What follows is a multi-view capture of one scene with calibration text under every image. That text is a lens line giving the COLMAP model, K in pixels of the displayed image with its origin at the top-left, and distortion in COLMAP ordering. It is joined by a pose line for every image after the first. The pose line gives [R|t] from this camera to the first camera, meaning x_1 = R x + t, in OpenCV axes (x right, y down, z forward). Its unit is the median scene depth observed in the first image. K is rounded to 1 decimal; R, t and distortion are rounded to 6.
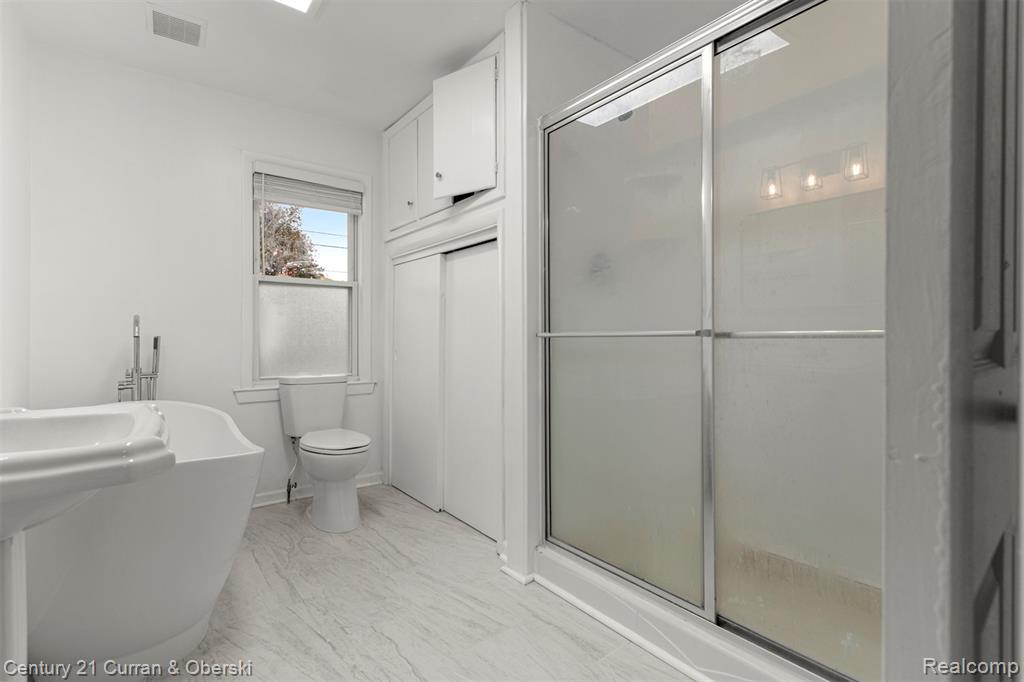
lens RADIAL K [[479.0, 0, 506.3], [0, 479.0, 371.9], [0, 0, 1]] dist [-0.002618, -0.000333]
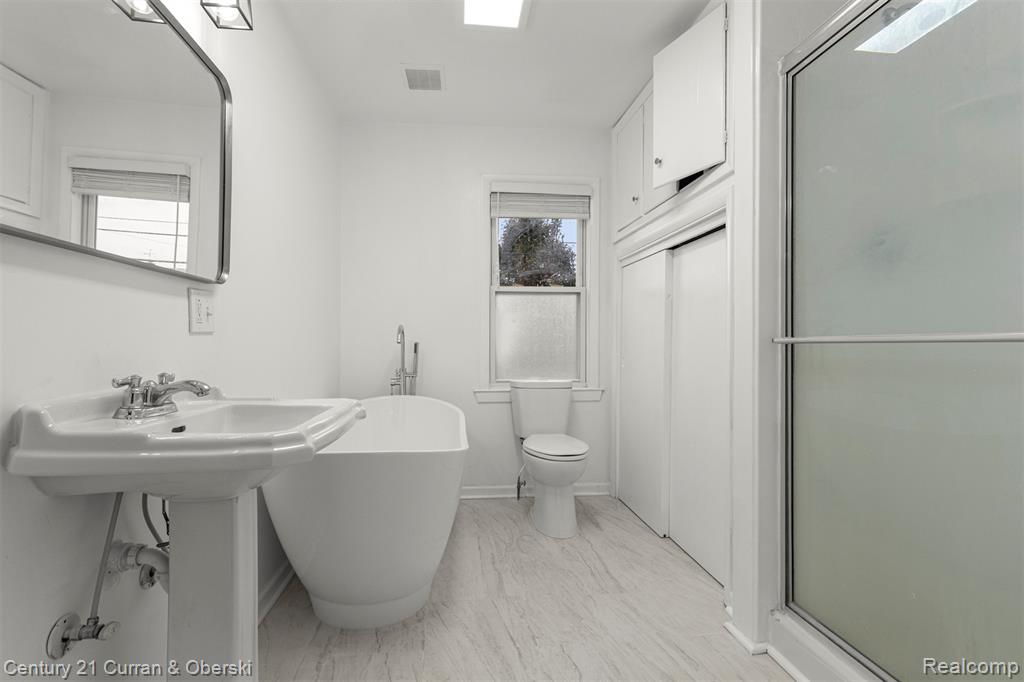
lens RADIAL K [[479.0, 0, 506.3], [0, 479.0, 371.9], [0, 0, 1]] dist [-0.002618, -0.000333]
pose [[0.849056, 0.032210, -0.527320, 0.091143], [-0.038594, 0.999254, -0.001104, -0.007257], [0.526891, 0.021289, 0.849666, 0.094937]]
